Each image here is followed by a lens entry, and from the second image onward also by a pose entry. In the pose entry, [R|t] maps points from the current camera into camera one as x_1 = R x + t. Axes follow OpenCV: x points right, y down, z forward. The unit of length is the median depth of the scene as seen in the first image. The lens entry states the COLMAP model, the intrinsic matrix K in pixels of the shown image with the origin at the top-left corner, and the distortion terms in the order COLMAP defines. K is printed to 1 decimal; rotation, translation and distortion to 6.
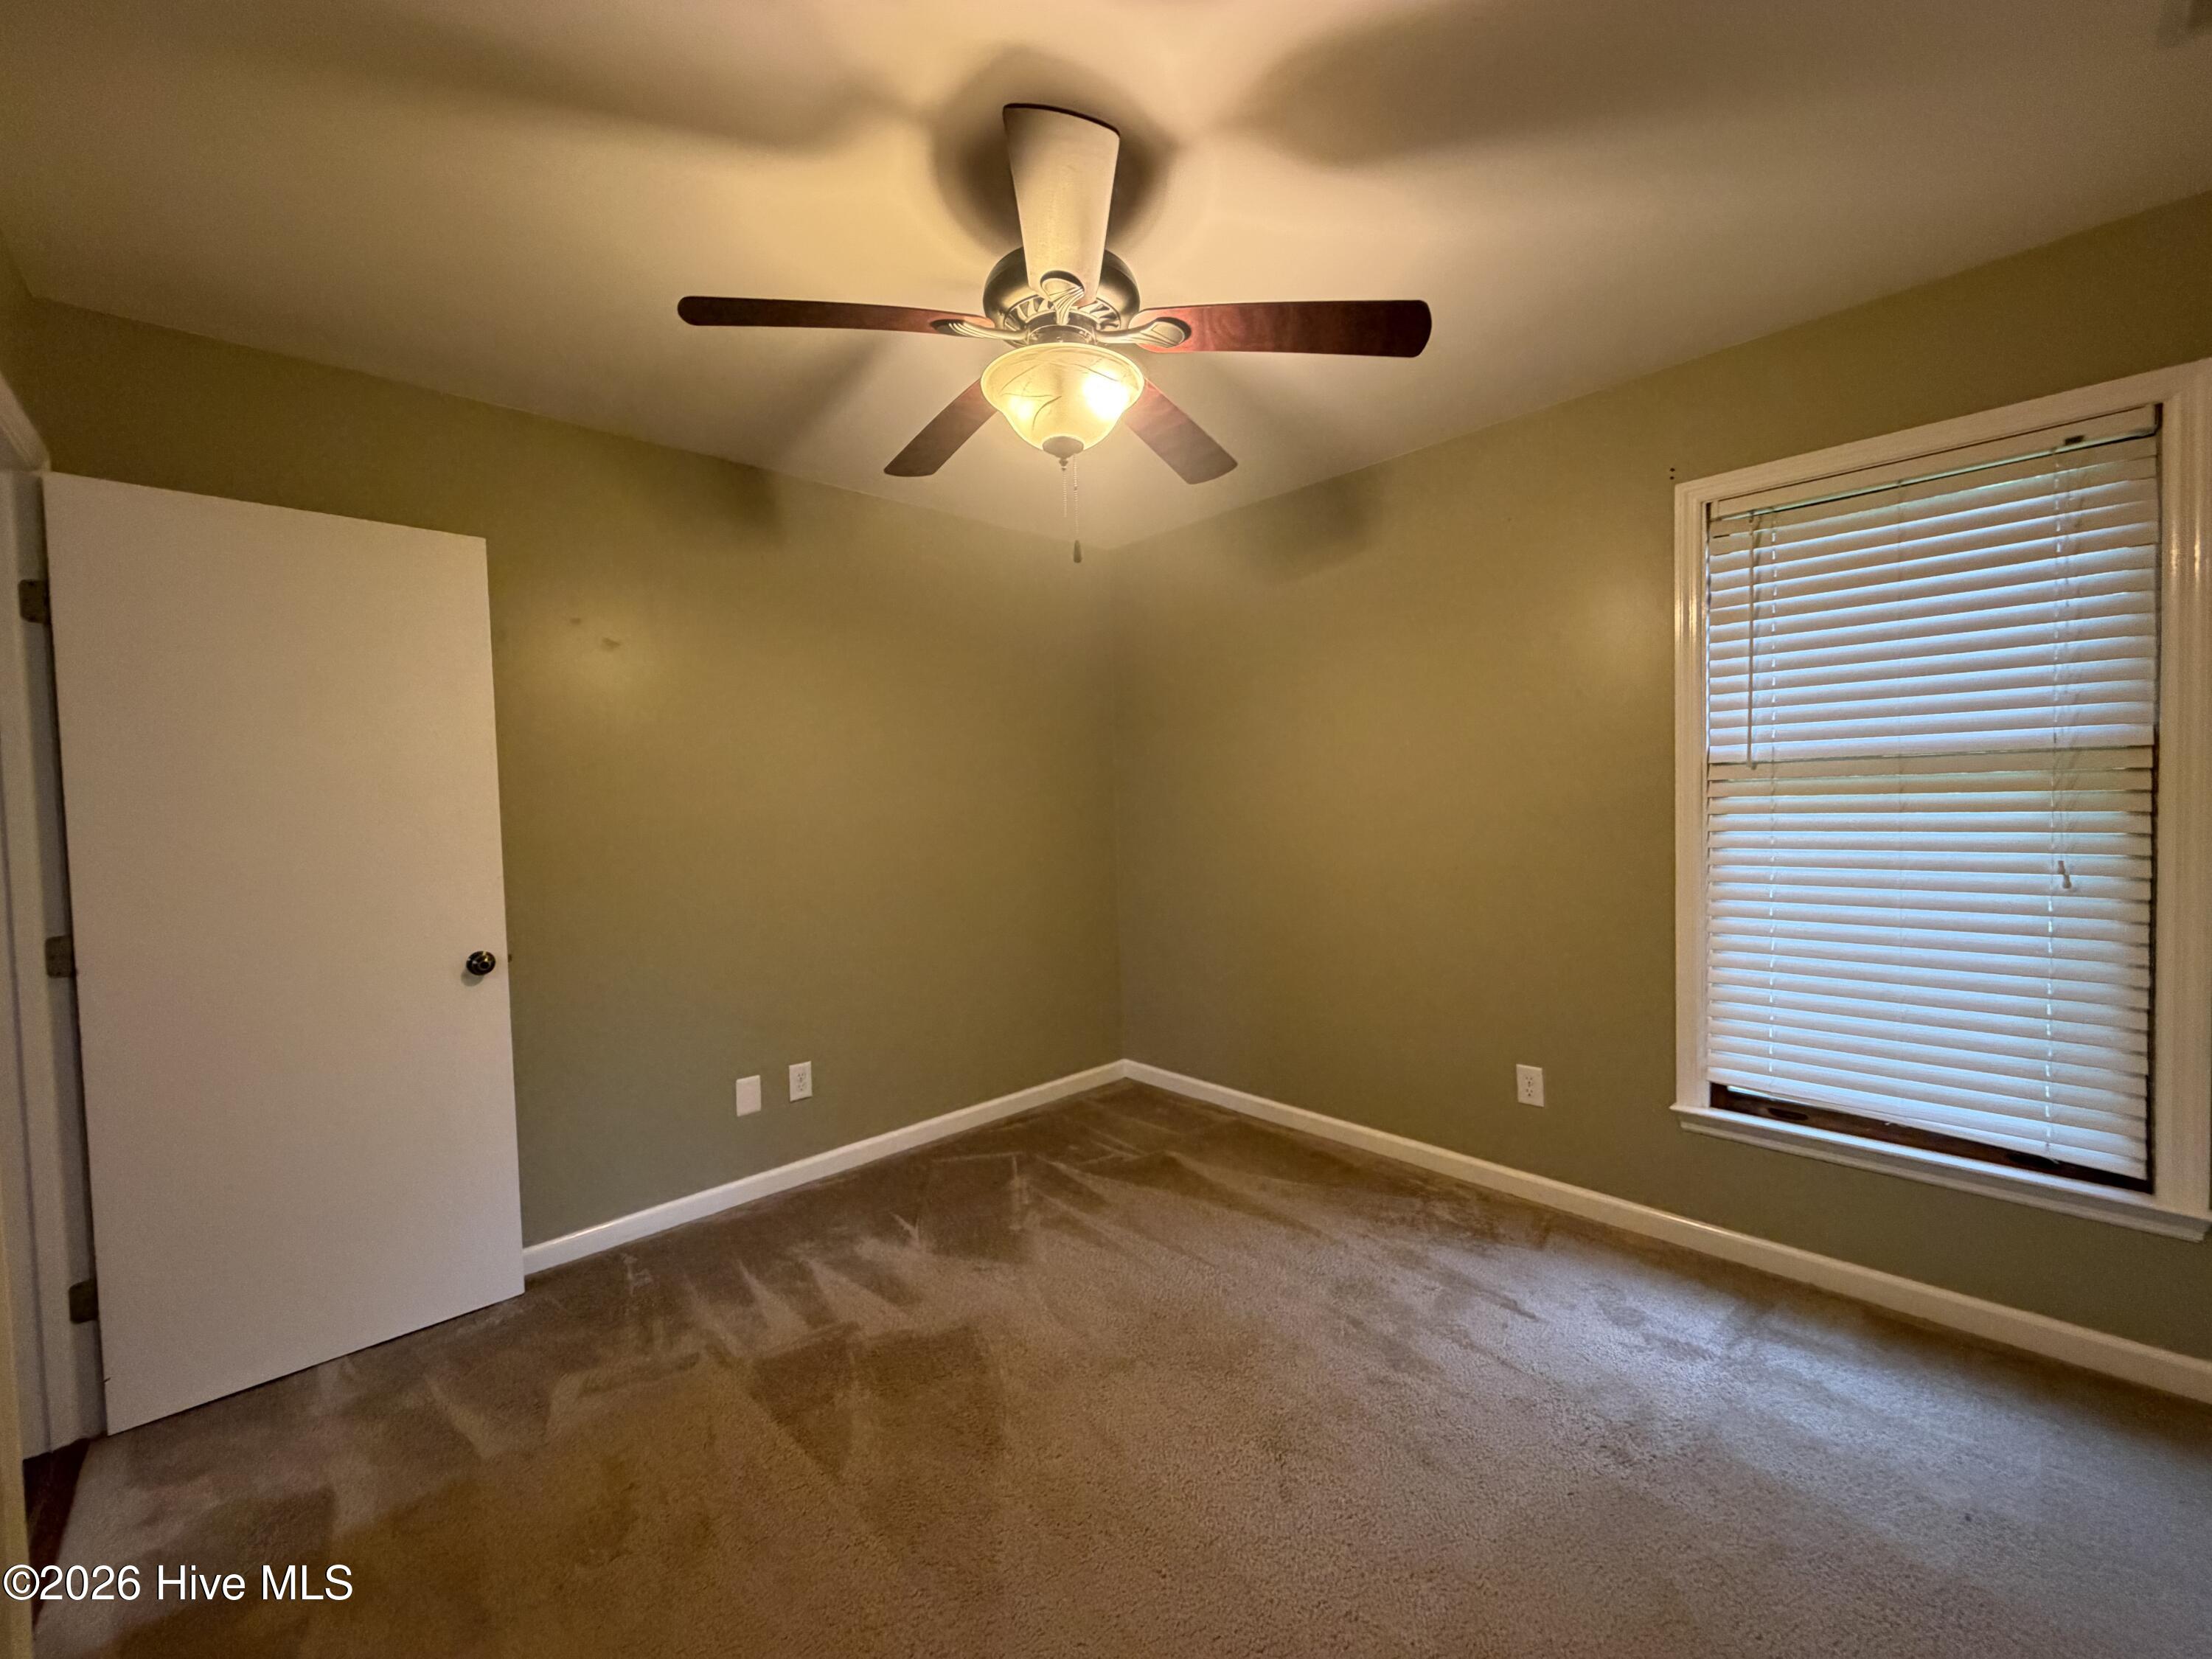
lens RADIAL K [[877.2, 0, 1099.7], [0, 877.2, 830.4], [0, 0, 1]] dist [-0.002777, 0.000673]
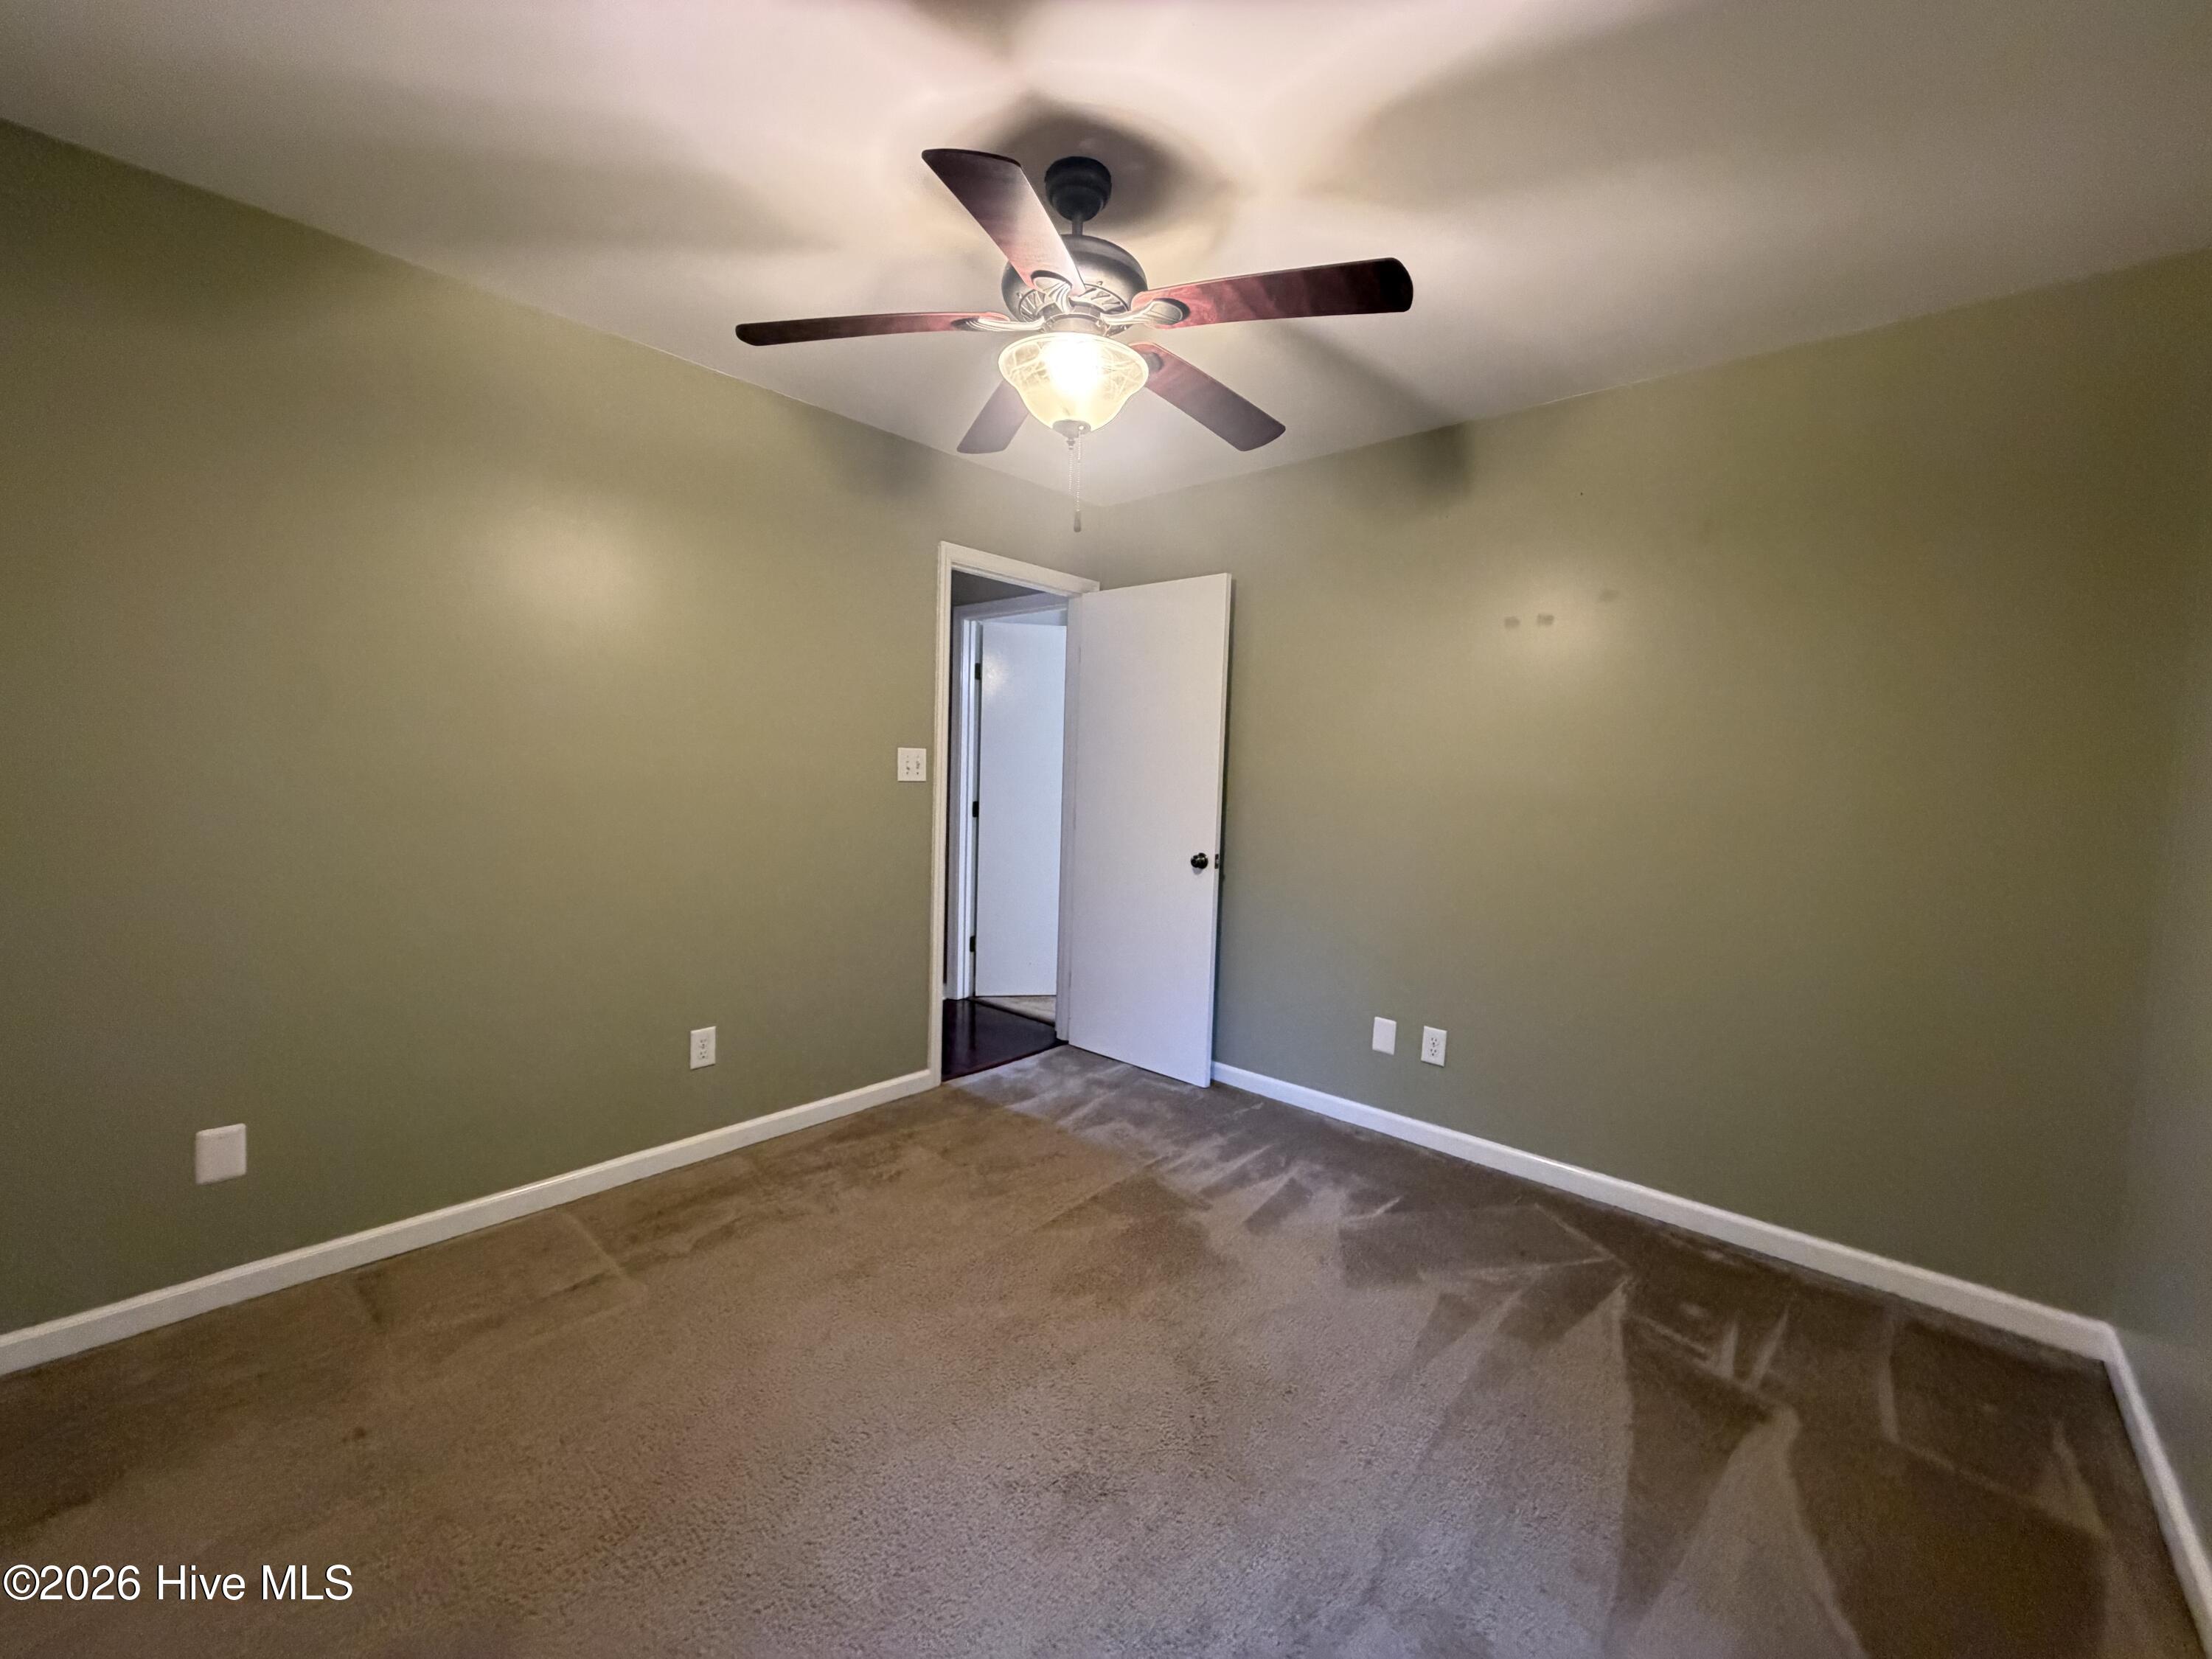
lens RADIAL K [[877.2, 0, 1099.7], [0, 877.2, 830.4], [0, 0, 1]] dist [-0.002777, 0.000673]
pose [[0.092873, 0.109238, -0.989667, 0.752936], [-0.069453, 0.992253, 0.103005, -0.041433], [0.993253, 0.059169, 0.099741, 0.664456]]
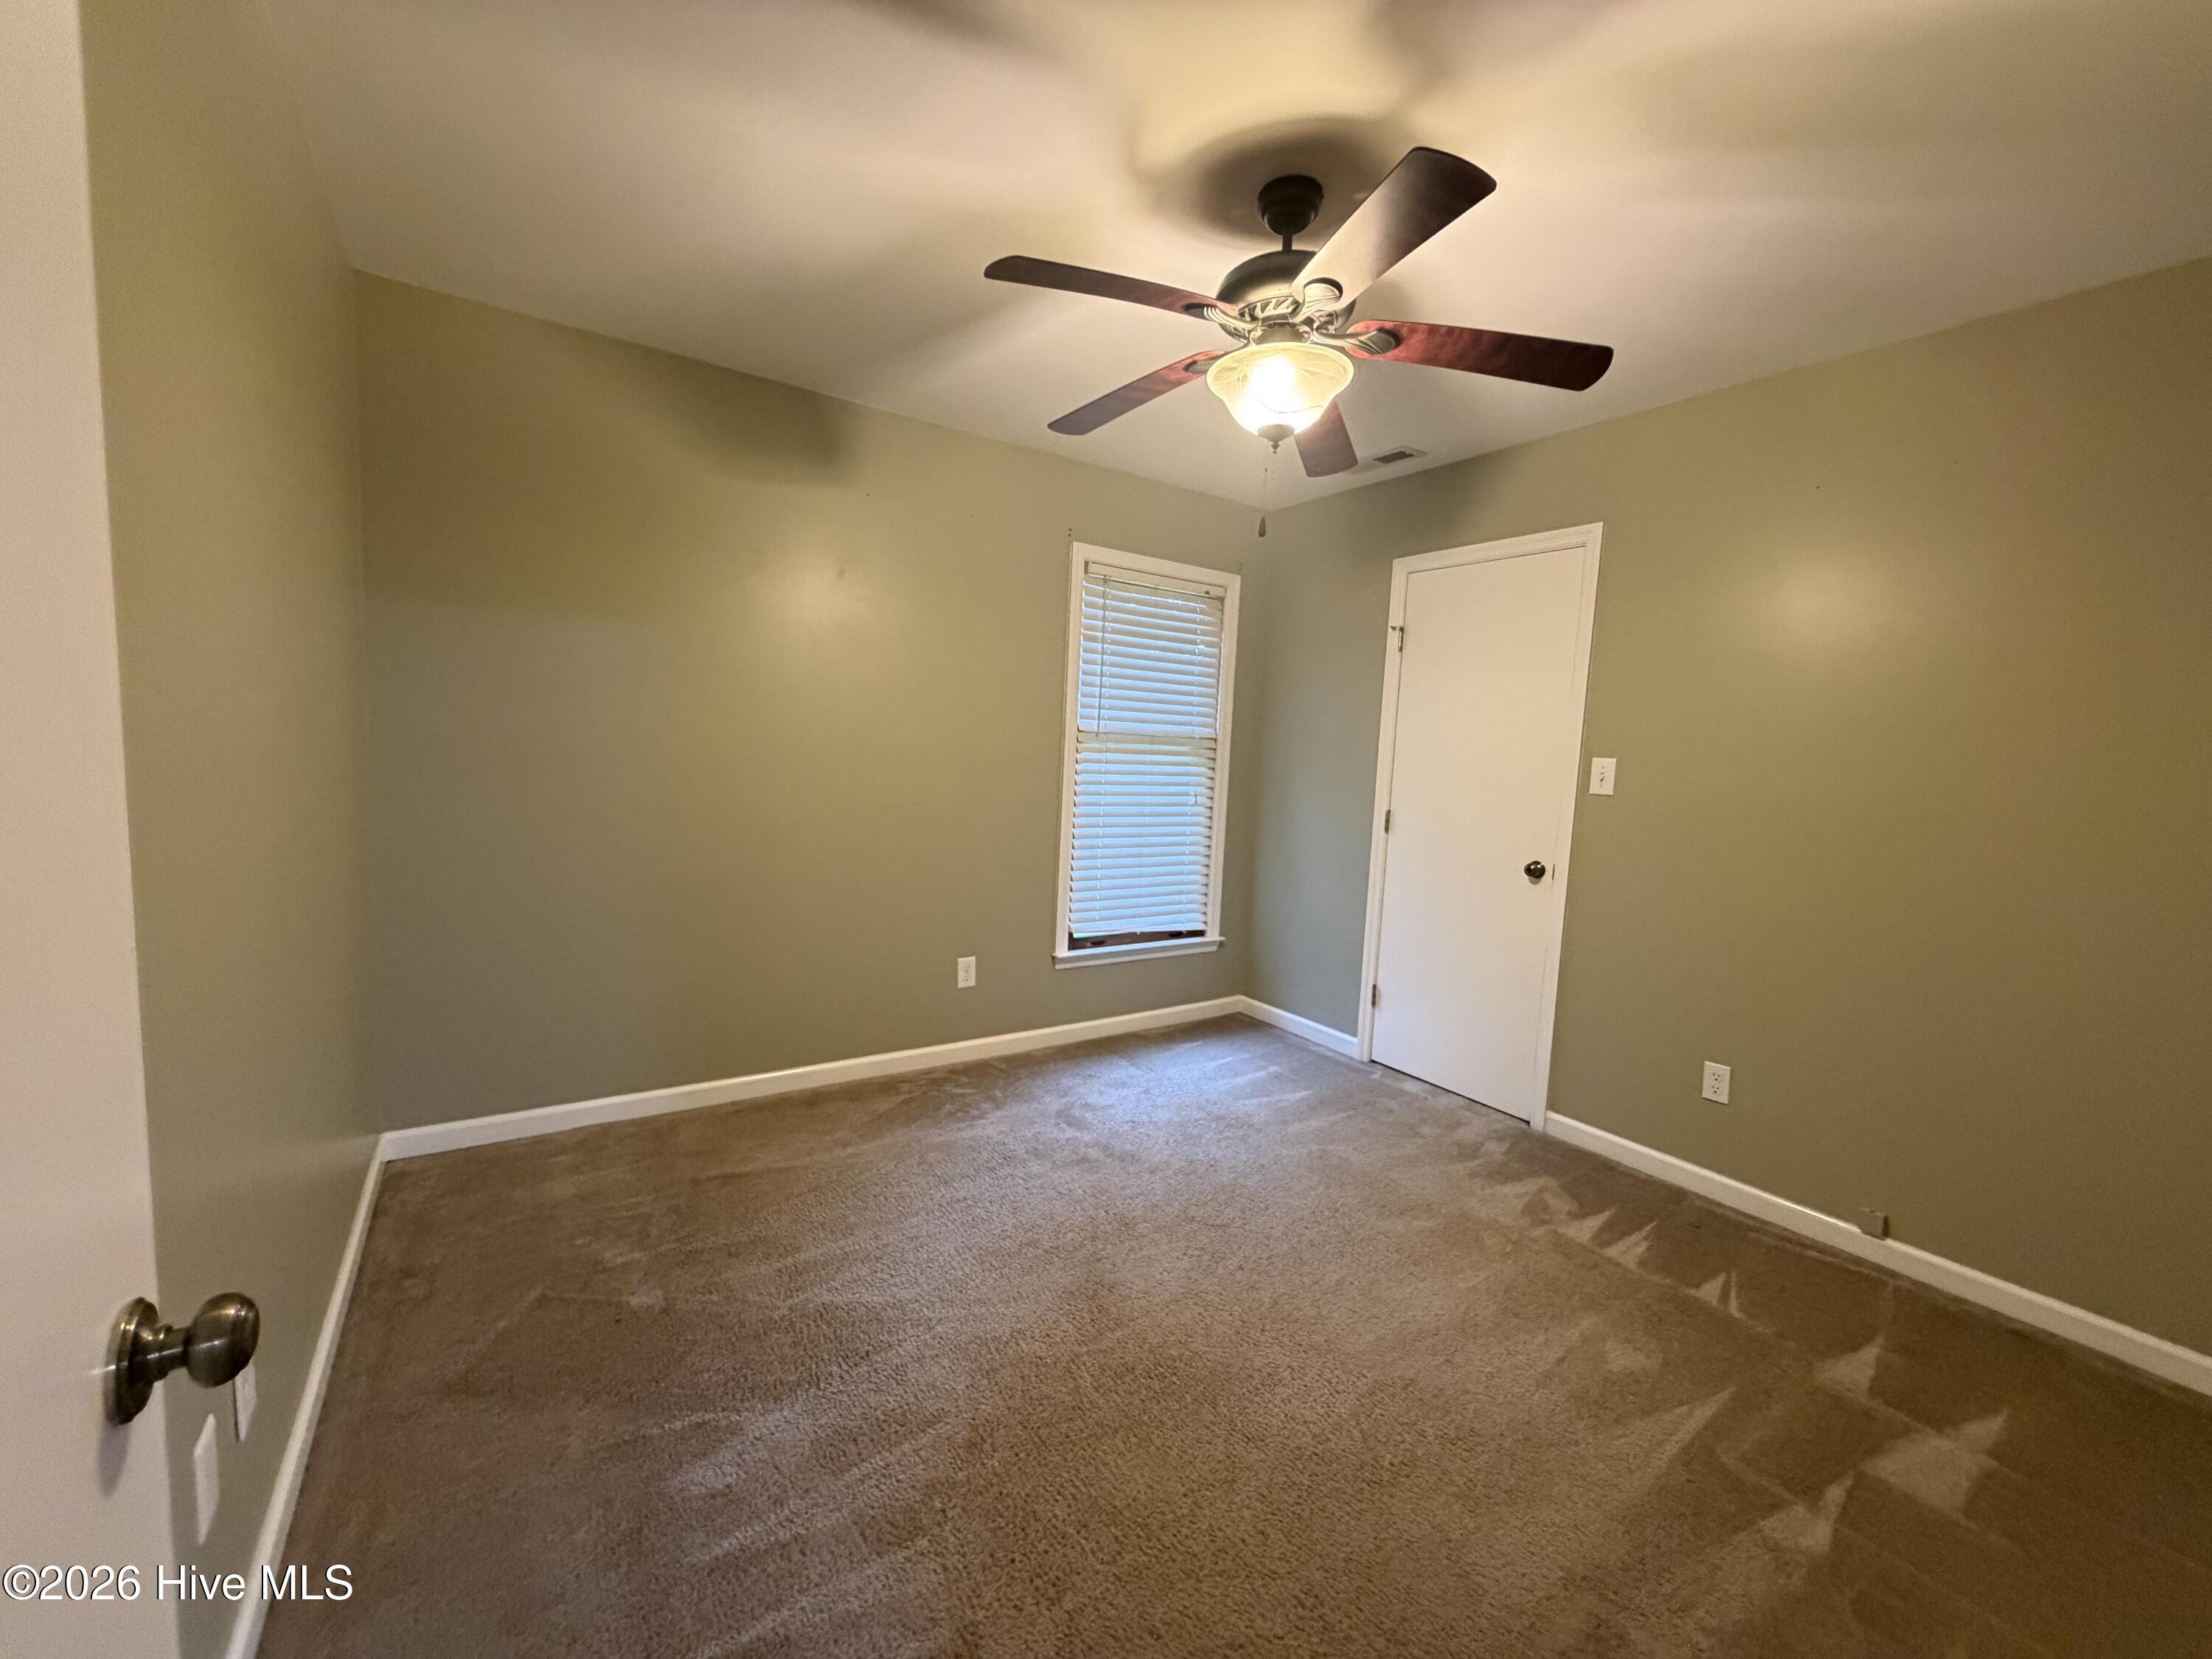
lens RADIAL K [[877.2, 0, 1099.7], [0, 877.2, 830.4], [0, 0, 1]] dist [-0.002777, 0.000673]
pose [[0.159959, -0.056387, 0.985512, -0.845245], [-0.015561, 0.998099, 0.059632, 0.006756], [-0.987001, -0.024874, 0.158778, 0.717516]]
